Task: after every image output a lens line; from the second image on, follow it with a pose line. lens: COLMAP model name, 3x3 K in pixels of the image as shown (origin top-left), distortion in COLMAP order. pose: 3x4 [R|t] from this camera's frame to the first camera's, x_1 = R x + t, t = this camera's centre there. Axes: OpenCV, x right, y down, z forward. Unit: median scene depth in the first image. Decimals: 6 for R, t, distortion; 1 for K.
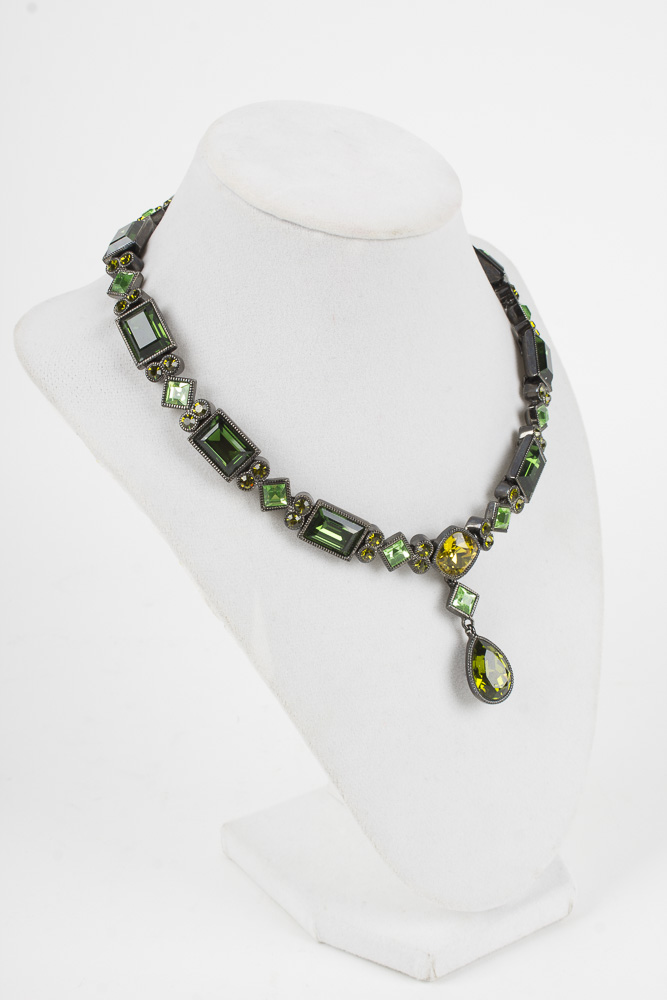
lens RADIAL K [[1450.4, 0, 340.2], [0, 1450.4, 502.0], [0, 0, 1]] dist [-0.034939, 0.000000]
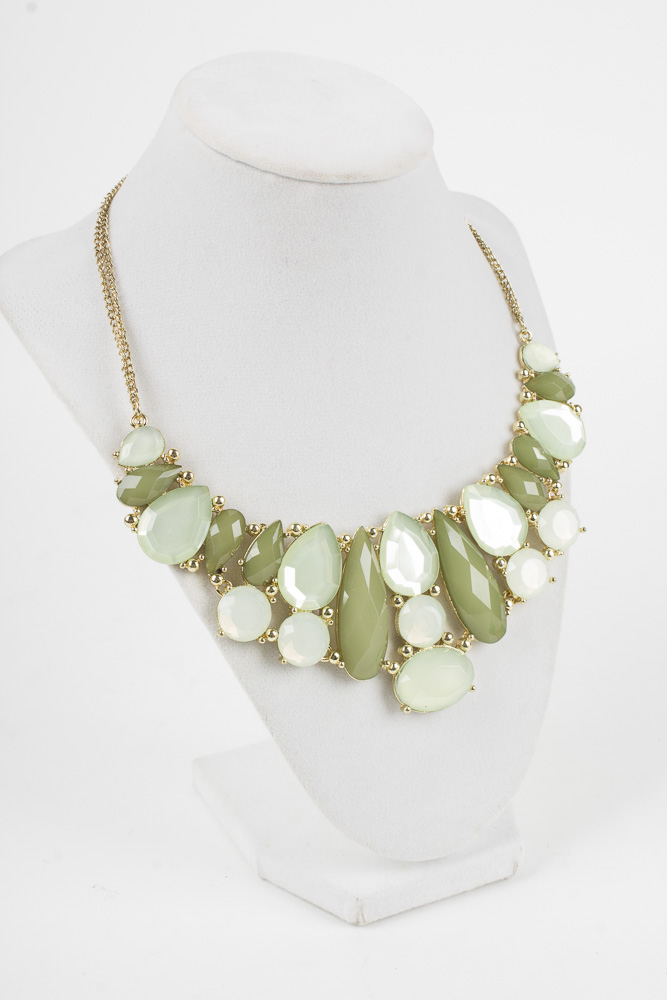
lens RADIAL K [[1375.5, 0, 328.2], [0, 1375.5, 501.6], [0, 0, 1]] dist [-0.049320, 0.000000]
pose [[0.990152, 0.055154, -0.128672, 0.149921], [-0.054357, 0.998474, 0.009707, 0.028754], [0.129011, -0.002617, 0.991640, 0.051280]]
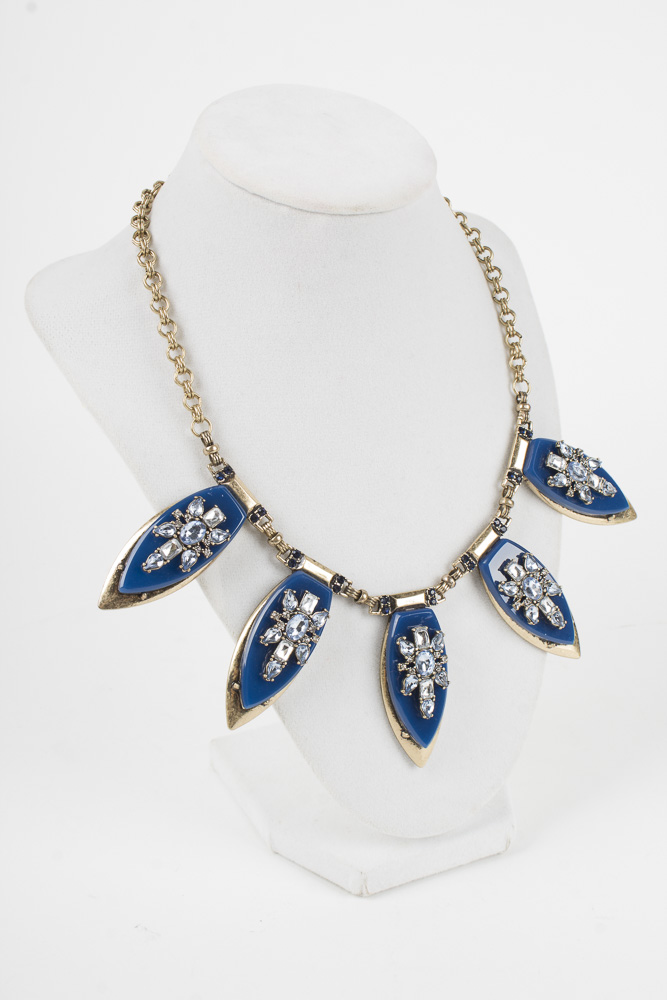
lens RADIAL K [[1340.8, 0, 326.5], [0, 1340.8, 501.0], [0, 0, 1]] dist [-0.062184, 0.000000]
pose [[0.988264, 0.063946, -0.138725, 0.158716], [-0.059487, 0.997578, 0.036059, -0.002577], [0.140695, -0.027383, 0.989674, 0.002341]]
